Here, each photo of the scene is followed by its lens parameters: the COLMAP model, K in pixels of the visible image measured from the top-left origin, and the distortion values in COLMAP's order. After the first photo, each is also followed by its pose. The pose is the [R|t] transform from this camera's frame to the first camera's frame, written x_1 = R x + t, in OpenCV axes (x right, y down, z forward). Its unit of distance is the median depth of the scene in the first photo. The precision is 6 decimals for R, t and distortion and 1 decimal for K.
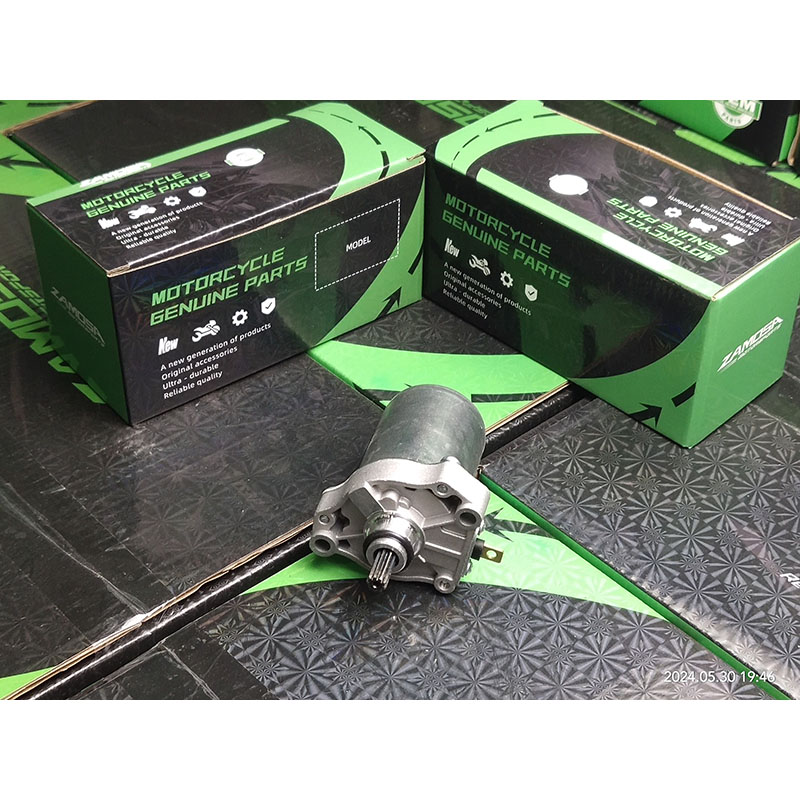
lens RADIAL K [[1374.4, 0, 399.6], [0, 1374.4, 414.7], [0, 0, 1]] dist [0.013627, -0.242693]
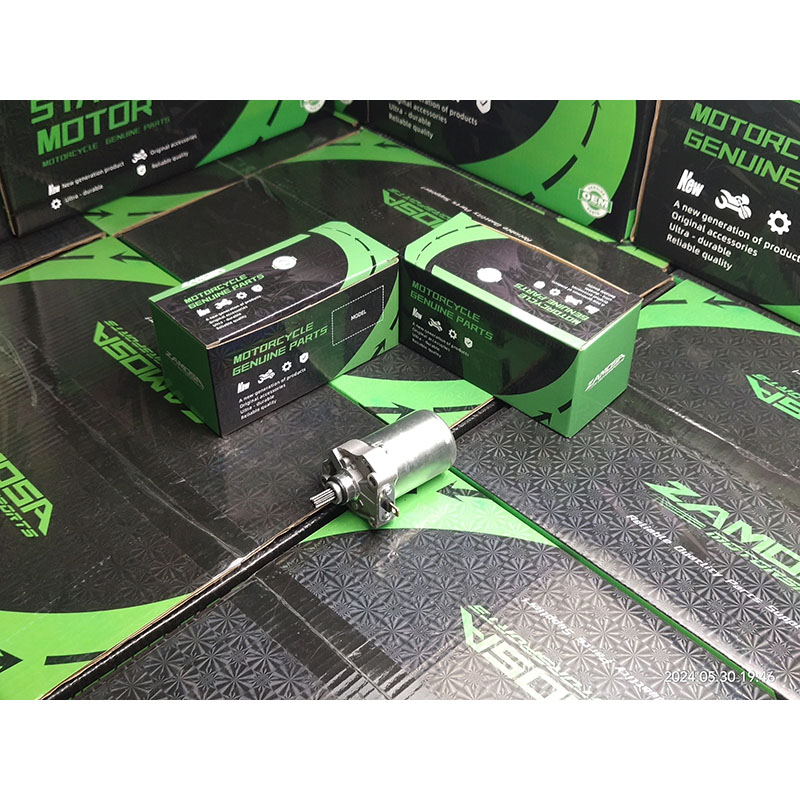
lens RADIAL K [[1022.7, 0, 398.0], [0, 1022.7, 400.8], [0, 0, 1]] dist [0.000415, -0.044625]
pose [[0.998799, -0.038902, 0.029788, -0.025209], [0.038108, 0.998915, 0.026759, -0.059773], [-0.030796, -0.025592, 0.999198, -0.195703]]
